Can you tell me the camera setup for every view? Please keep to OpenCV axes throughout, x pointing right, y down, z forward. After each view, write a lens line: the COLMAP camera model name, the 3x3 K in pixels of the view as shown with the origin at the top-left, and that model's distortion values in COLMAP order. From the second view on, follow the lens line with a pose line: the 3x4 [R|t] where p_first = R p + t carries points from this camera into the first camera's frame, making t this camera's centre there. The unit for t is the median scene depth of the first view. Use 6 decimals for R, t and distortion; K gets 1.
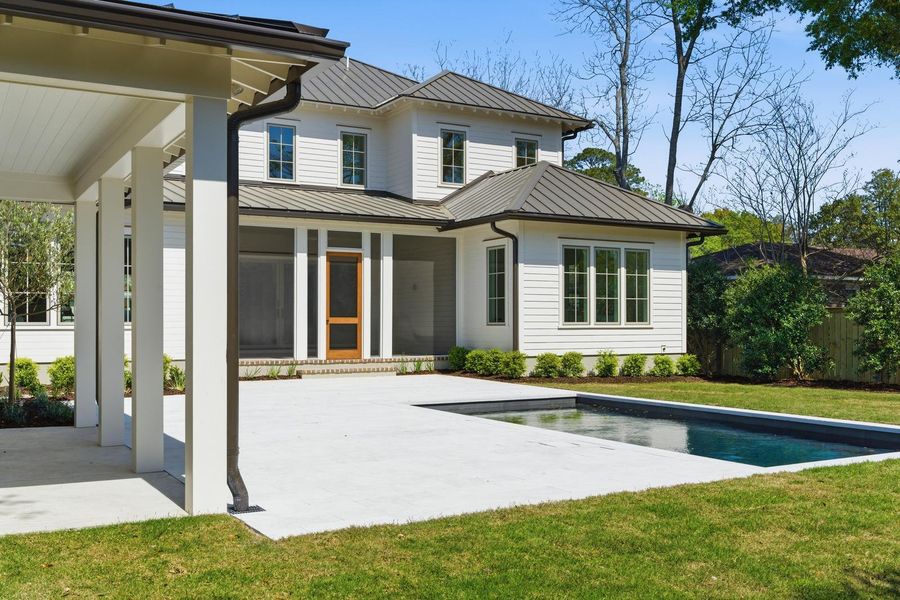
lens RADIAL K [[896.6, 0, 450.0], [0, 896.6, 300.0], [0, 0, 1]] dist [0.003602, -0.000492]
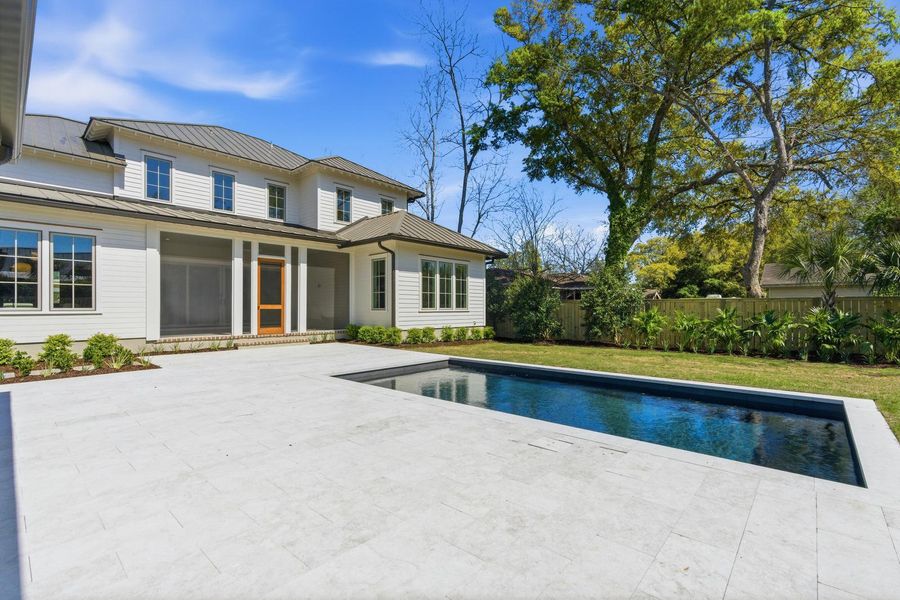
lens RADIAL K [[407.7, 0, 452.8], [0, 407.7, 302.5], [0, 0, 1]] dist [-0.001108, 0.000172]
pose [[0.950552, 0.004105, 0.310540, -0.044609], [-0.007851, 0.999911, 0.010816, 0.006551], [-0.310467, -0.012719, 0.950499, 0.291196]]
